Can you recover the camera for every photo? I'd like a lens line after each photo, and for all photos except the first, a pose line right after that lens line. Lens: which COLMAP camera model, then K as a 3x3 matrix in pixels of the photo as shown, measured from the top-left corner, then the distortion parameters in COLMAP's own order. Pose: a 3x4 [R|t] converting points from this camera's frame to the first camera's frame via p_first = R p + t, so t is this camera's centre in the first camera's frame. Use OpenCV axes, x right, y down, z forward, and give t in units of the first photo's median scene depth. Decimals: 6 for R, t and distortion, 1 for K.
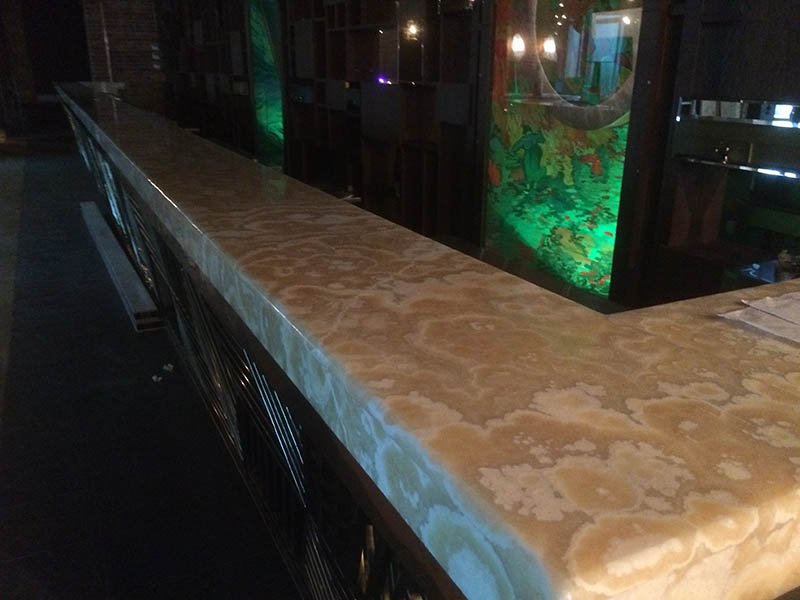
lens RADIAL K [[676.8, 0, 405.3], [0, 676.8, 301.2], [0, 0, 1]] dist [0.083099, -0.127540]
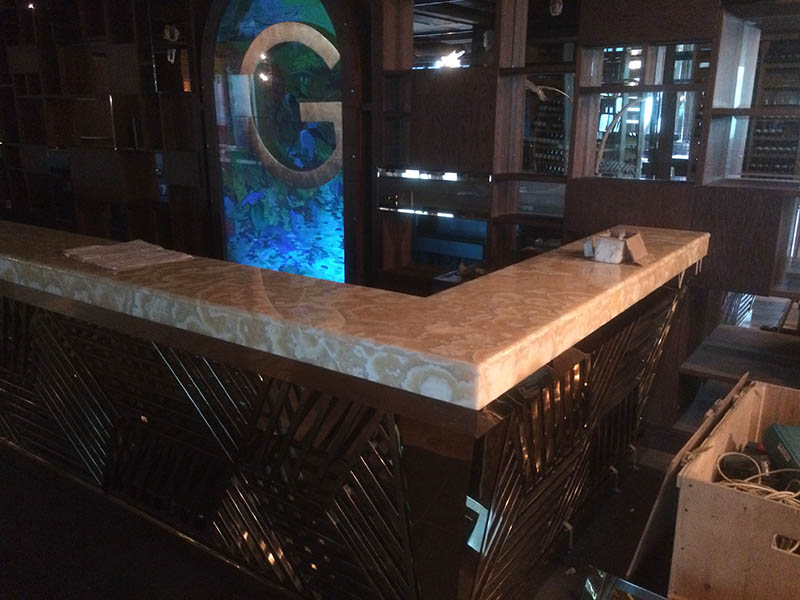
lens RADIAL K [[676.8, 0, 405.3], [0, 676.8, 301.2], [0, 0, 1]] dist [0.083099, -0.127540]
pose [[0.878940, -0.123035, 0.460789, -0.583400], [0.150762, 0.988286, -0.023693, 0.058964], [-0.452477, 0.090294, 0.887193, -0.652326]]
